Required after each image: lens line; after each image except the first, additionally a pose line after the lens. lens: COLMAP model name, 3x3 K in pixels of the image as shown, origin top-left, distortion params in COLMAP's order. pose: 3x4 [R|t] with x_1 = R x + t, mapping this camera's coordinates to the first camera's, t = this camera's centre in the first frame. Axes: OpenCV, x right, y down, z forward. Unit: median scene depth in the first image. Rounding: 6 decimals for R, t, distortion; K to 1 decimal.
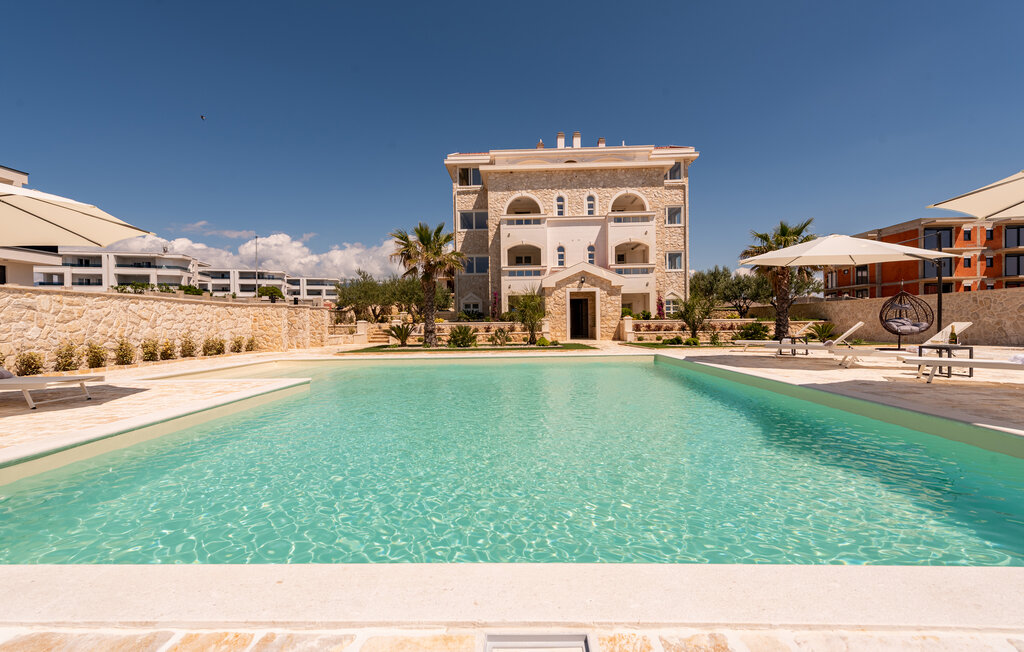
lens RADIAL K [[397.3, 0, 511.4], [0, 397.3, 329.1], [0, 0, 1]] dist [0.003176, -0.000297]
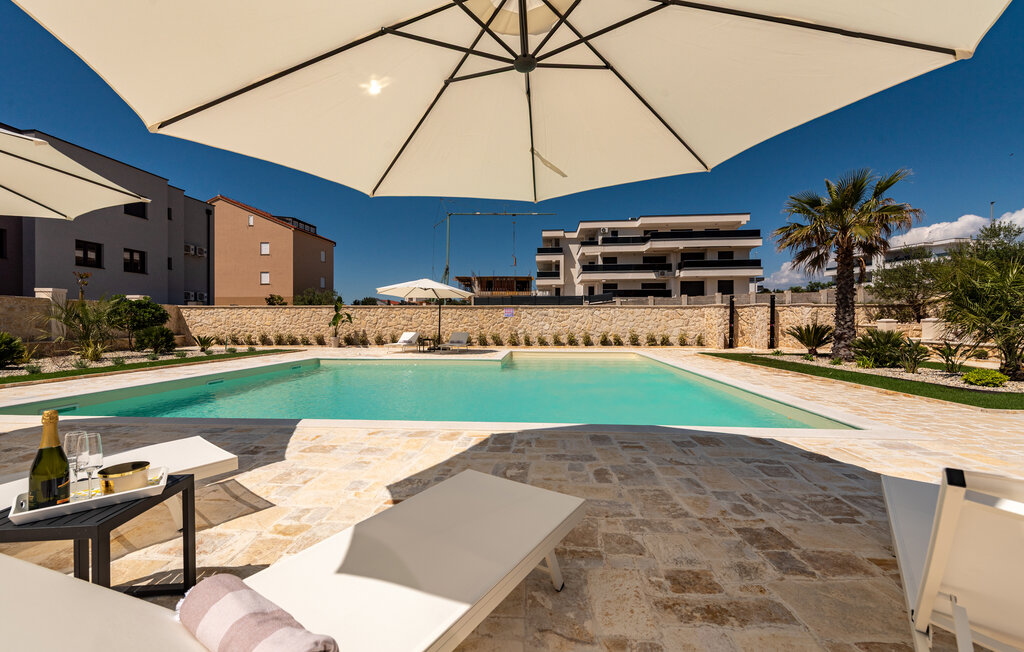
lens RADIAL K [[397.3, 0, 515.0], [0, 397.3, 320.4], [0, 0, 1]] dist [0.003176, -0.000297]
pose [[-0.061253, 0.009975, -0.998072, 0.330850], [-0.012305, 0.999867, 0.010748, -0.015575], [0.998046, 0.012939, -0.061122, 0.327611]]
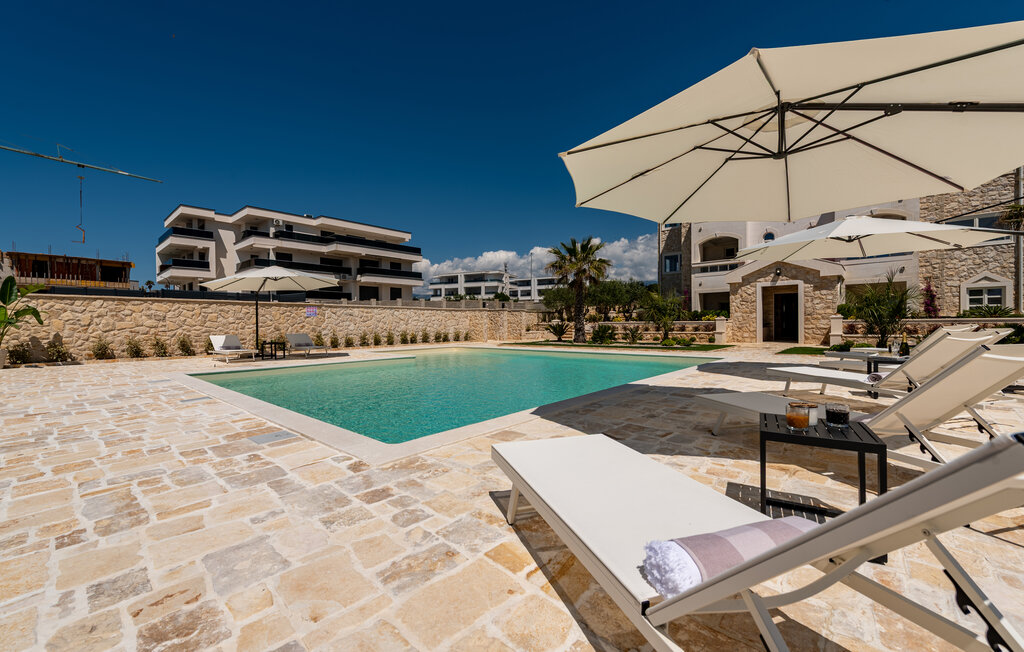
lens RADIAL K [[397.3, 0, 509.3], [0, 397.3, 323.2], [0, 0, 1]] dist [0.003176, -0.000297]
pose [[0.758151, 0.006372, -0.652048, 0.267380], [-0.012078, 0.999918, -0.004273, -0.003805], [0.651967, 0.011115, 0.758166, -0.014593]]
